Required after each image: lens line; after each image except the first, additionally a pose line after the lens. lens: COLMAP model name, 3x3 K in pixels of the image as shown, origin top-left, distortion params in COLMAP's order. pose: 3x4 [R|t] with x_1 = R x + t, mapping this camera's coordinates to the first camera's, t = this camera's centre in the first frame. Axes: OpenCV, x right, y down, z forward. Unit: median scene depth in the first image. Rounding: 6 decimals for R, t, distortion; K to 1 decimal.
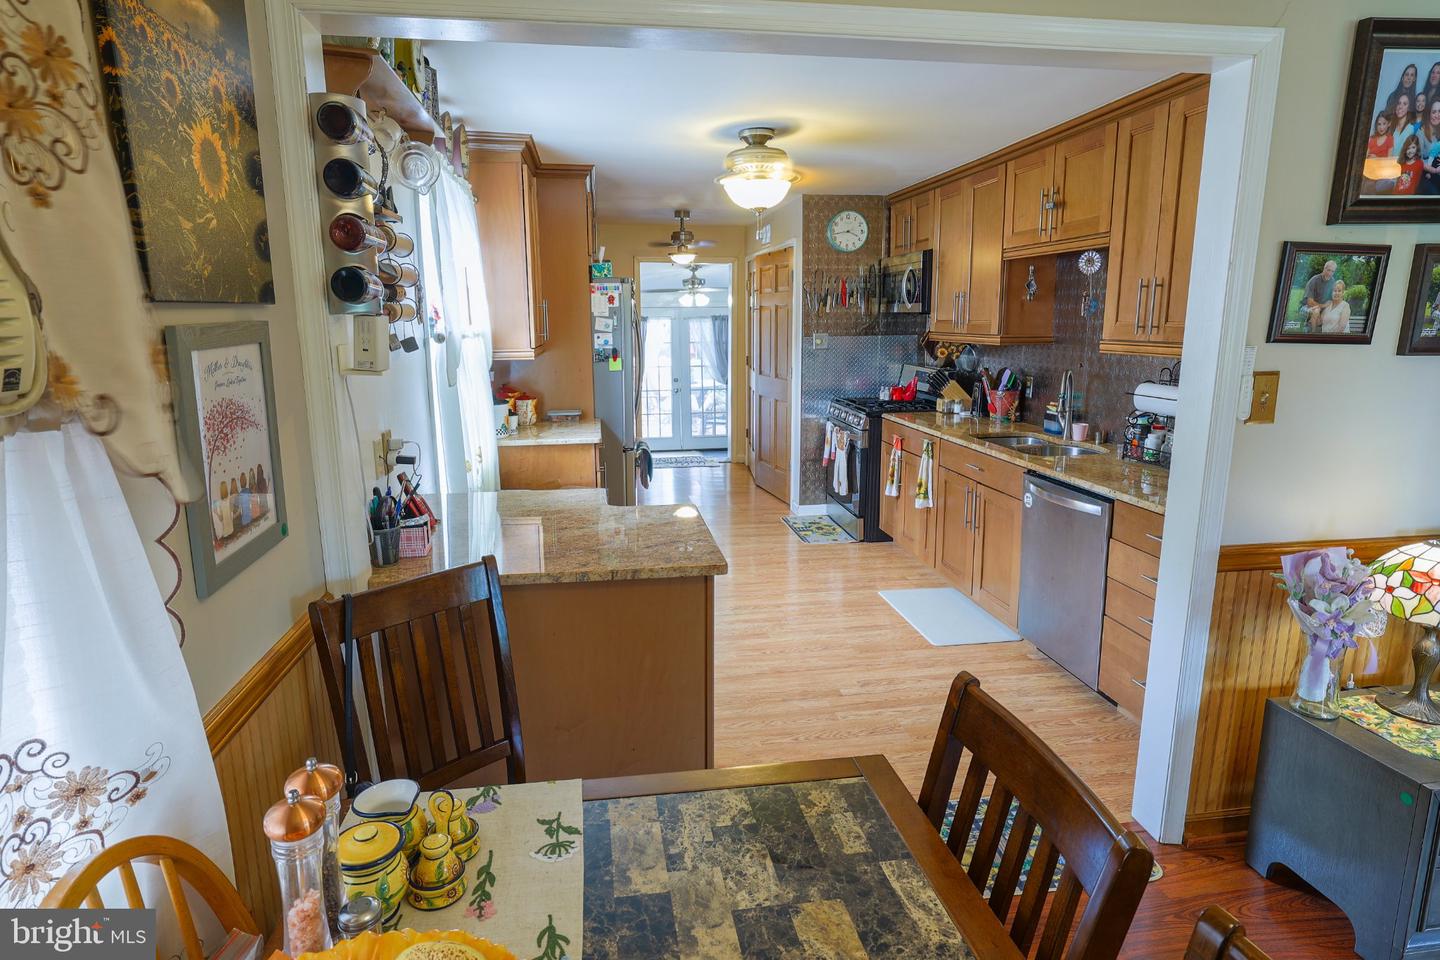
lens RADIAL K [[834.0, 0, 720.0], [0, 834.0, 480.0], [0, 0, 1]] dist [0.000118, 0.000021]
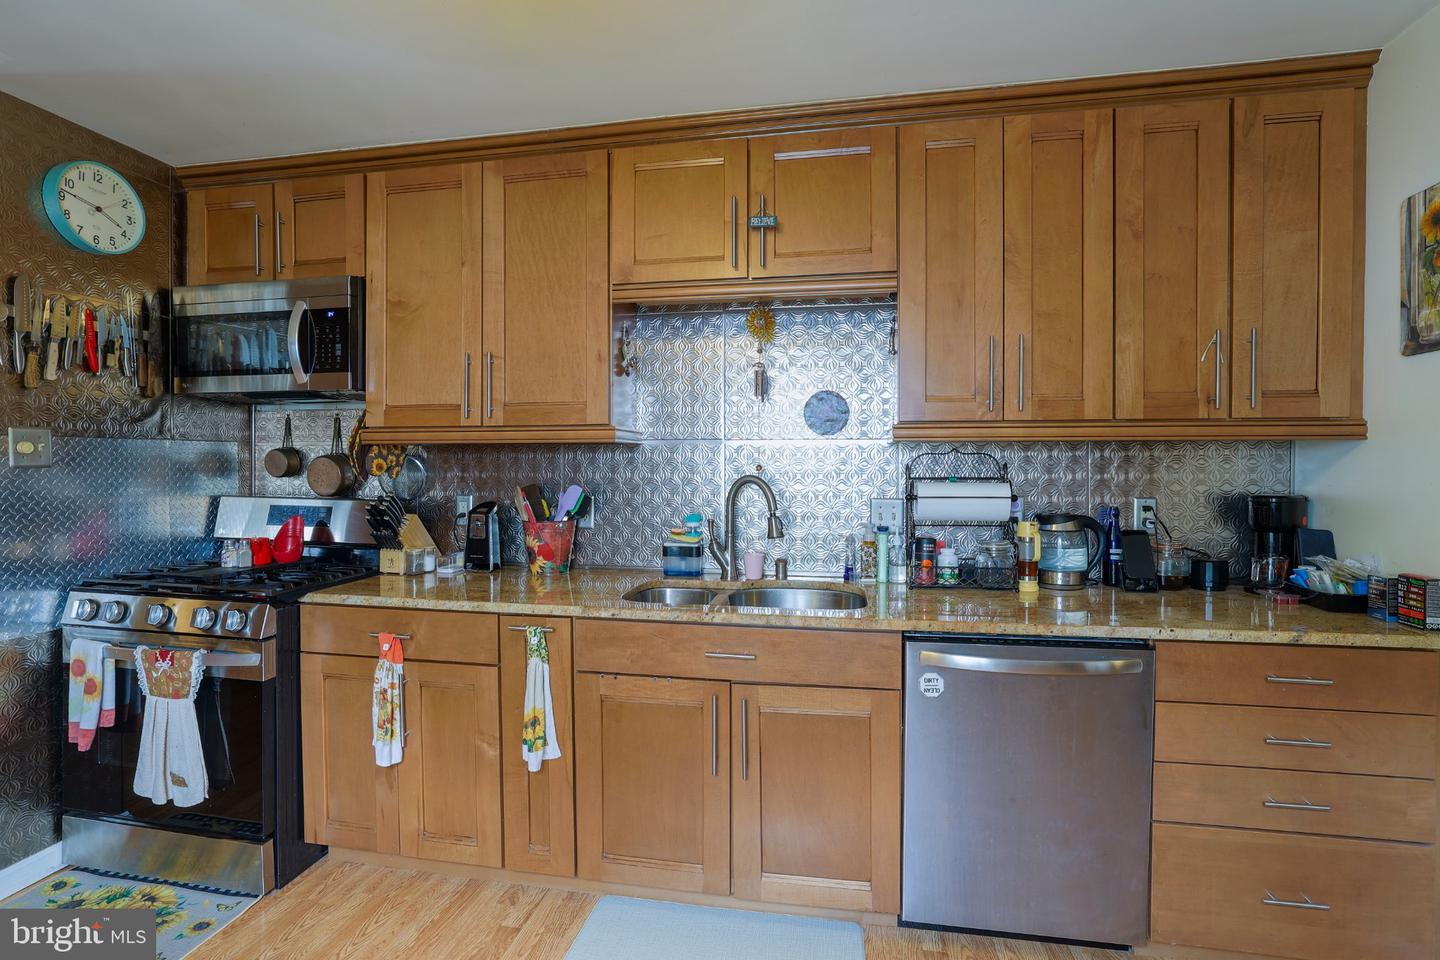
lens RADIAL K [[703.7, 0, 720.0], [0, 703.7, 480.0], [0, 0, 1]] dist [-0.014764, 0.000535]
pose [[0.333022, -0.008584, 0.942880, -0.096322], [0.182111, 0.981717, -0.055384, -0.078373], [-0.925166, 0.190153, 0.328496, 0.642316]]
